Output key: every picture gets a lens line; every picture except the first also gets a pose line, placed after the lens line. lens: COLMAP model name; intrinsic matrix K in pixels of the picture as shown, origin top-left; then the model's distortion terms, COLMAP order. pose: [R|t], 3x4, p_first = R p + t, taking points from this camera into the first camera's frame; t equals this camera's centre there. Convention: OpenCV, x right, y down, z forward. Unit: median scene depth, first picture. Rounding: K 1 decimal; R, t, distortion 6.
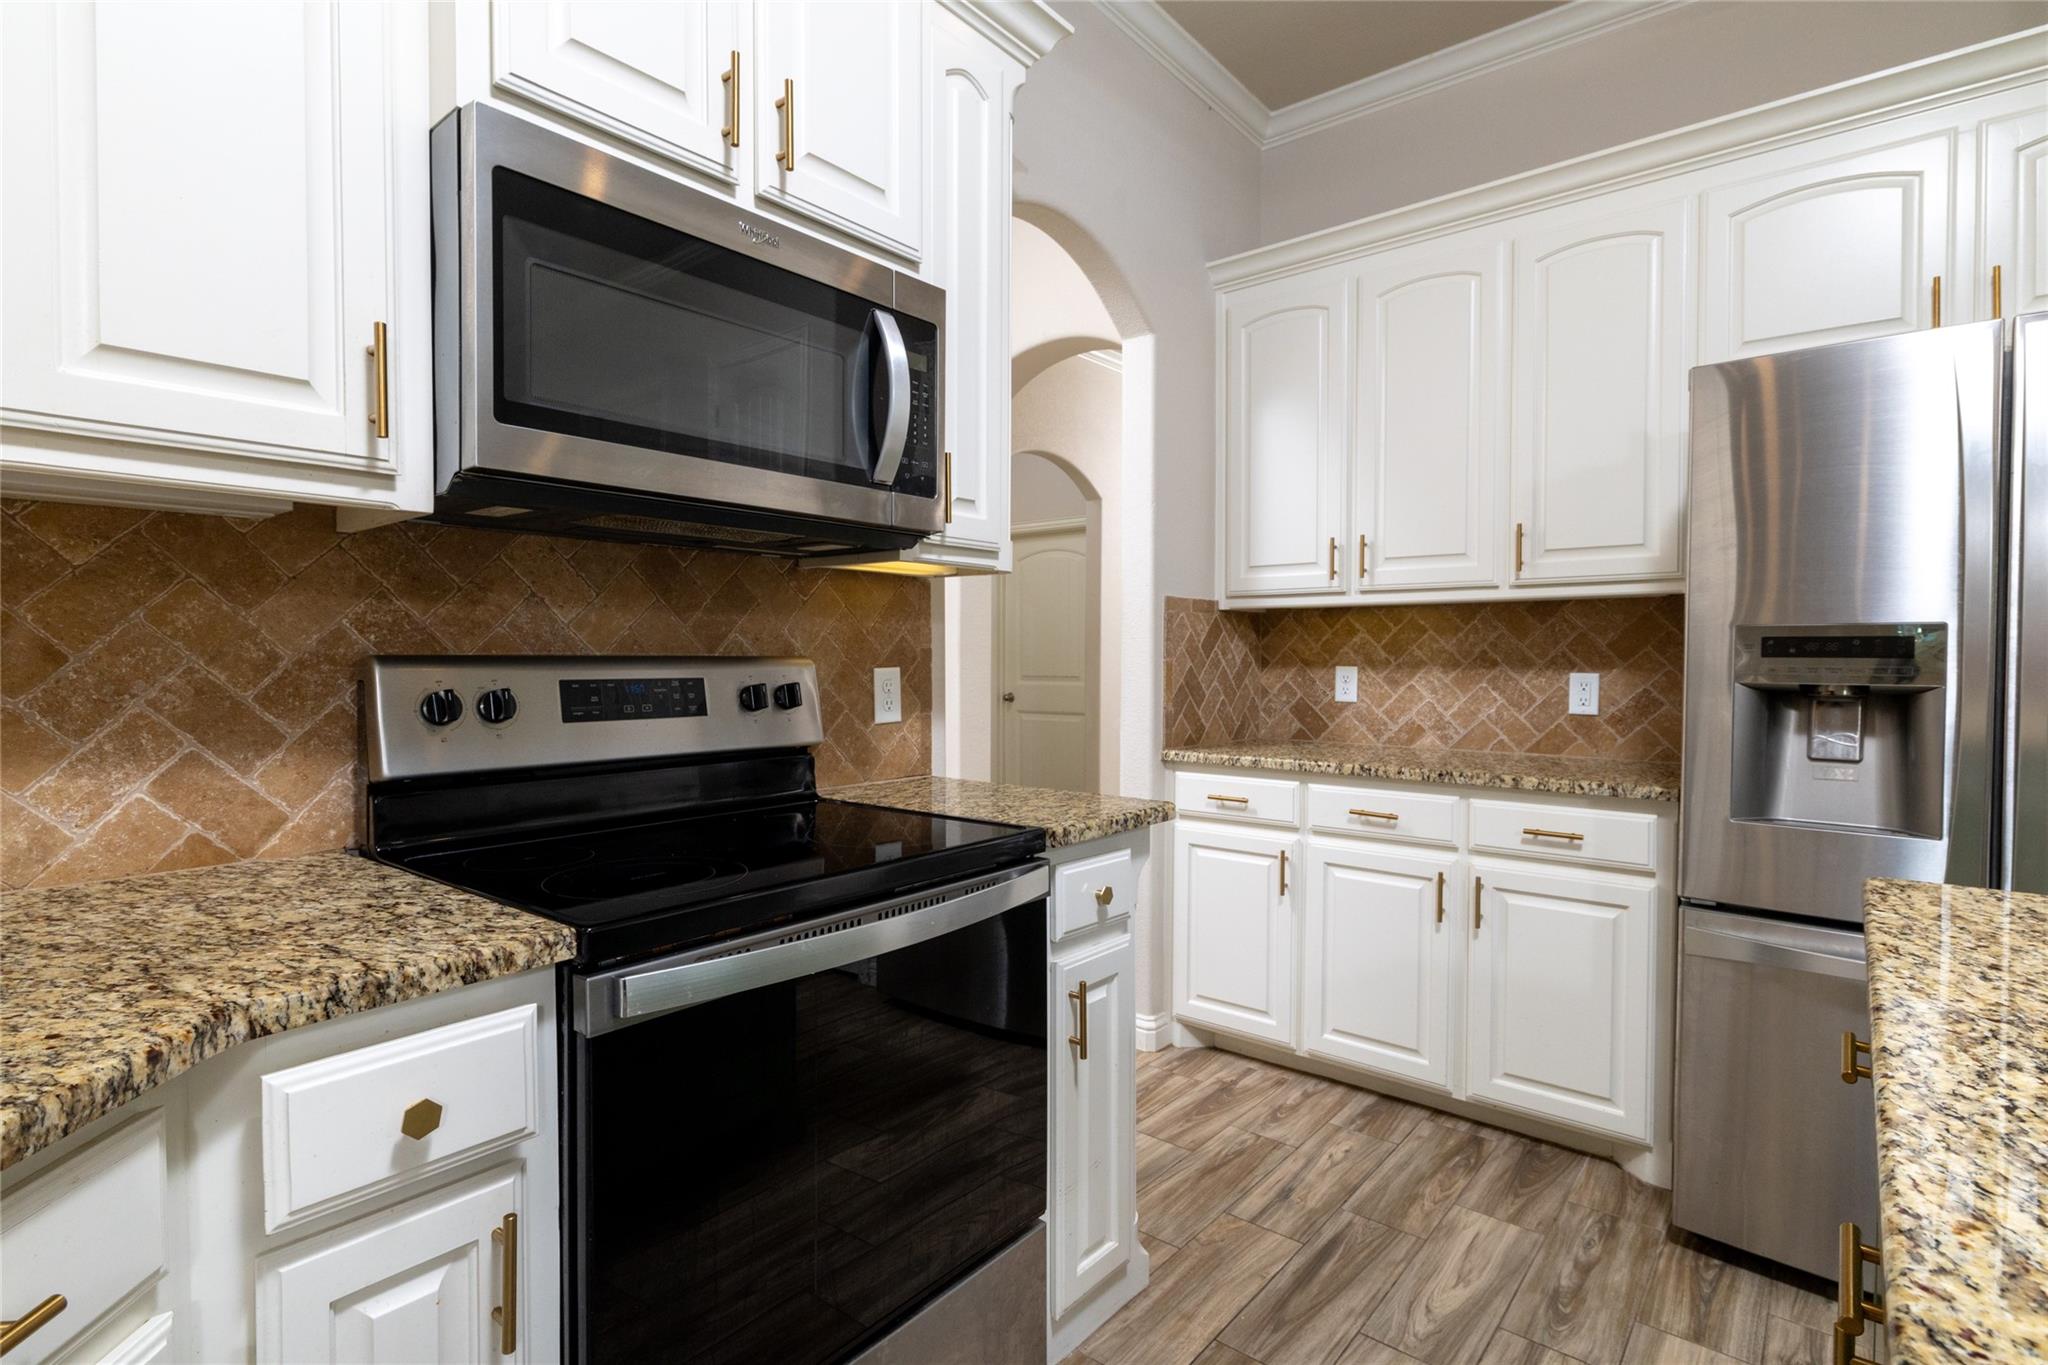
lens RADIAL K [[994.9, 0, 1024.8], [0, 994.9, 678.9], [0, 0, 1]] dist [0.002612, 0.000077]
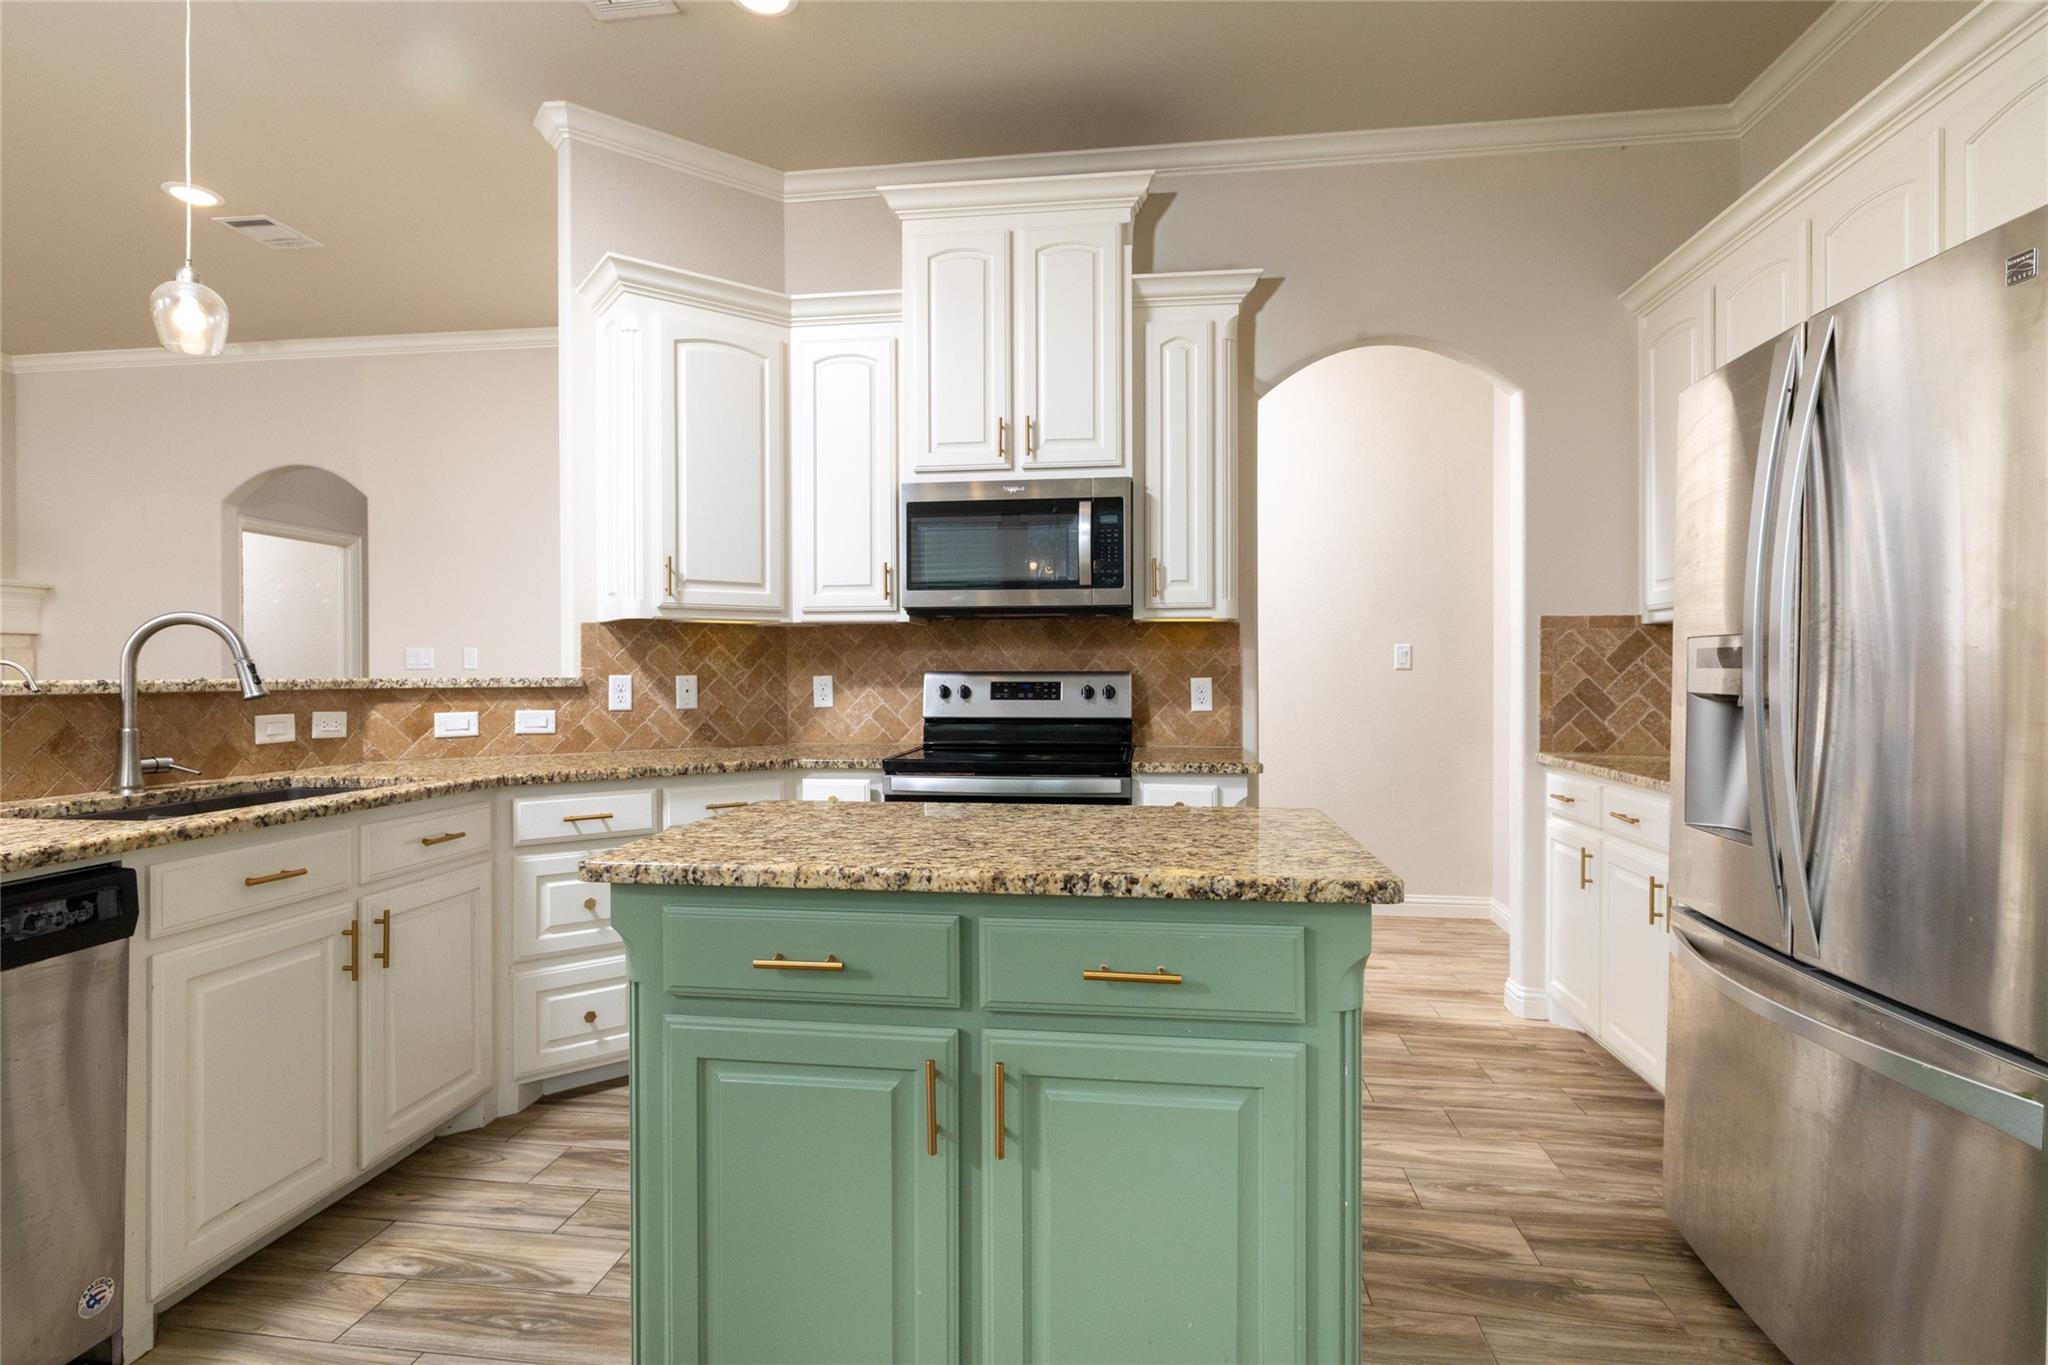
lens RADIAL K [[994.9, 0, 1019.8], [0, 994.9, 679.2], [0, 0, 1]] dist [0.002612, 0.000077]
pose [[0.533459, 0.002327, -0.845823, 1.219803], [-0.015950, 0.999846, -0.007309, 0.008925], [0.845676, 0.017390, 0.533414, -0.150660]]
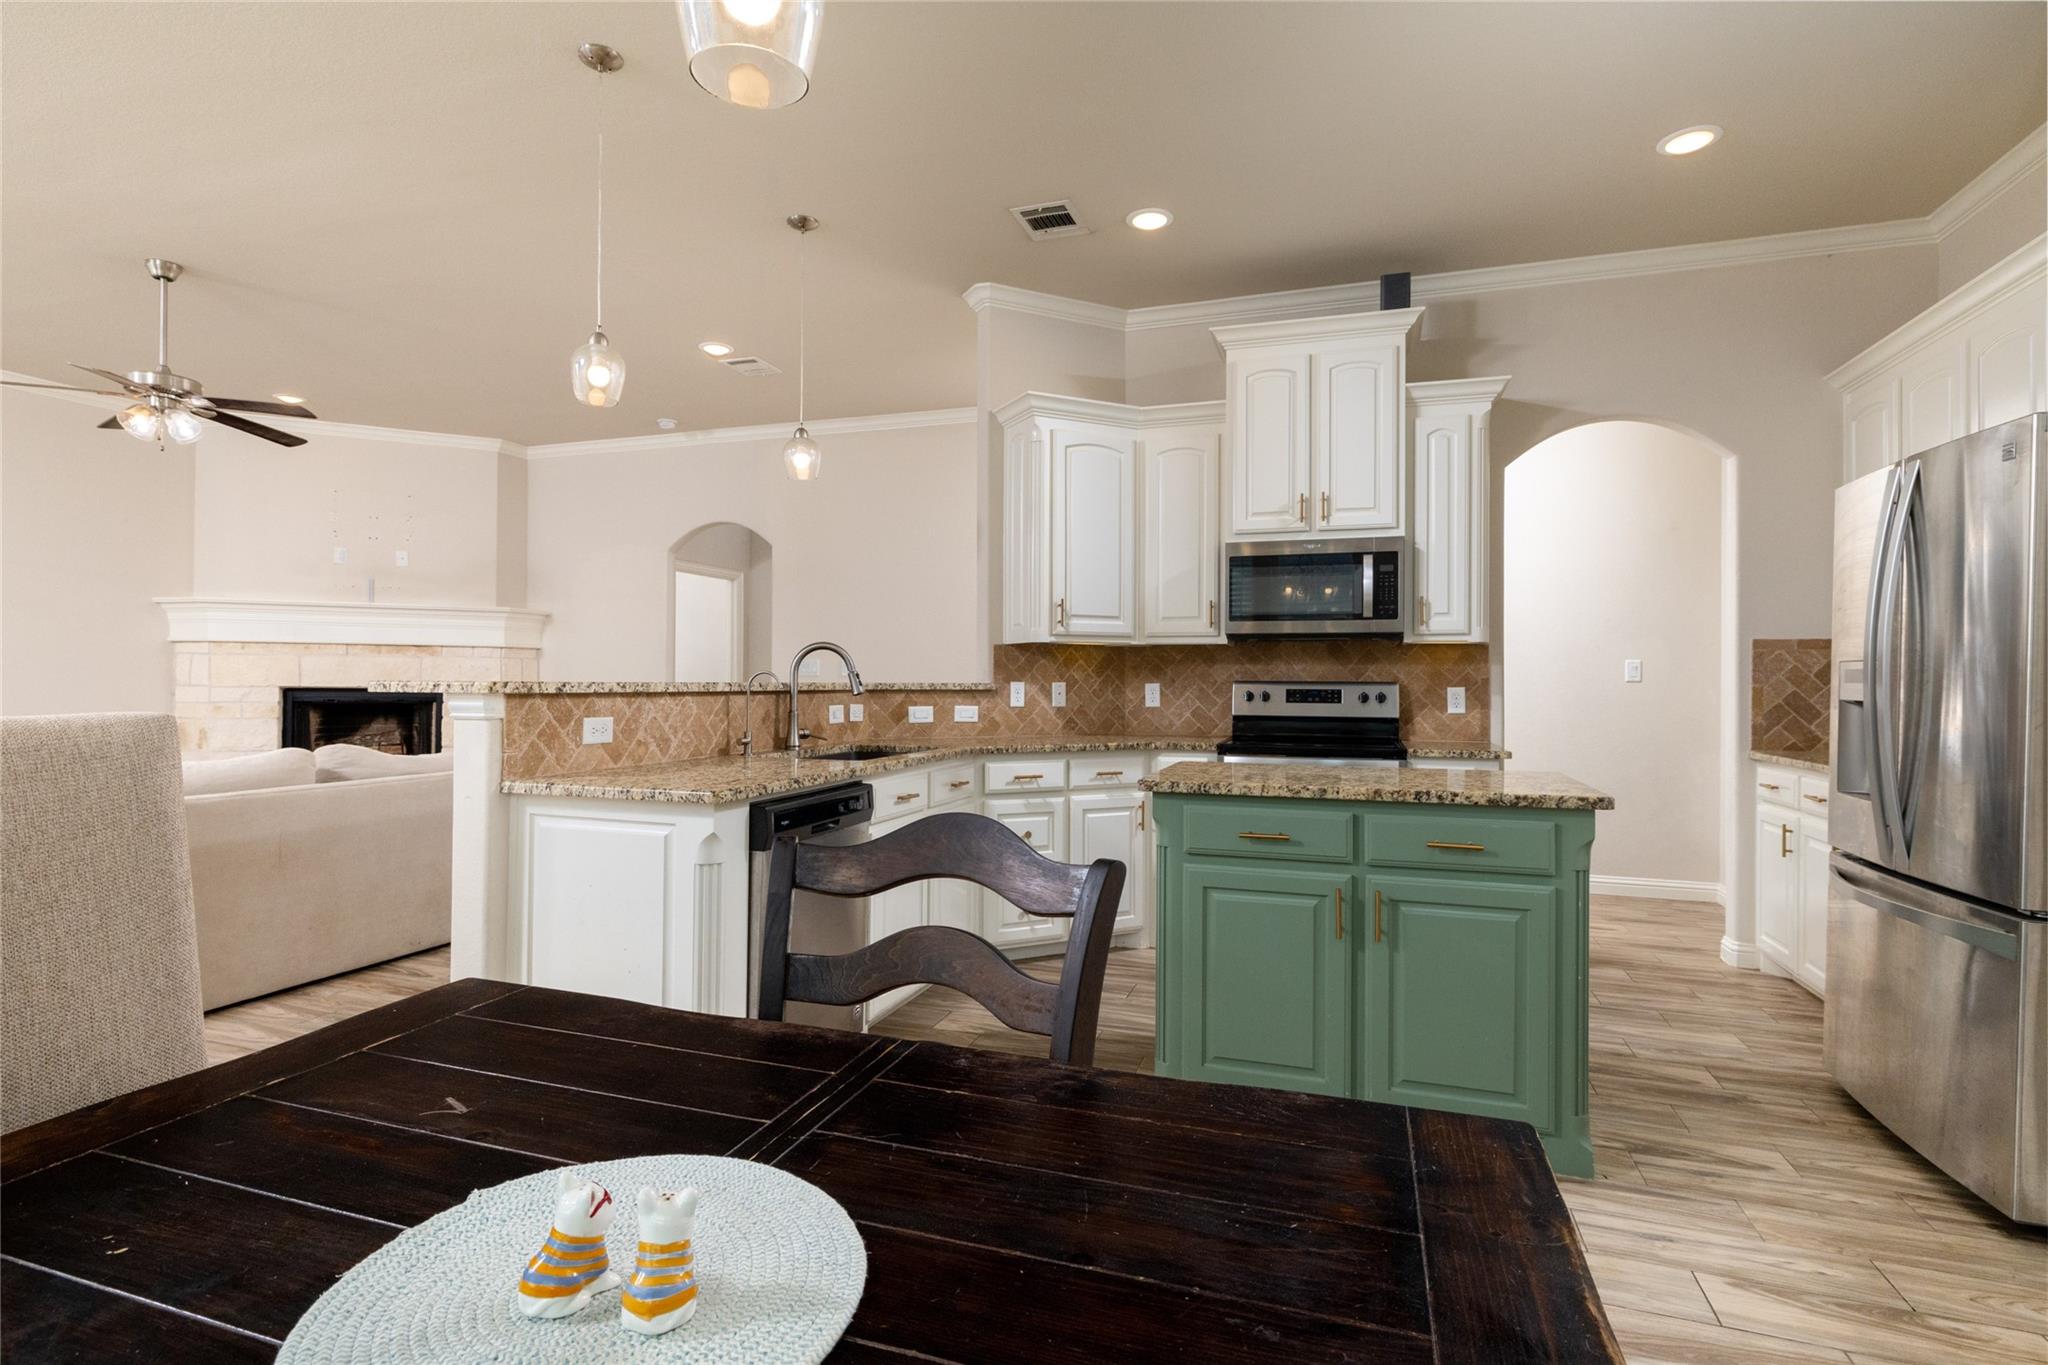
lens RADIAL K [[994.9, 0, 1022.7], [0, 994.9, 677.7], [0, 0, 1]] dist [0.002612, 0.000077]
pose [[0.361744, -0.003124, -0.932272, 1.663755], [-0.025701, 0.999581, -0.013322, 0.022318], [0.931923, 0.028780, 0.361512, -0.689575]]
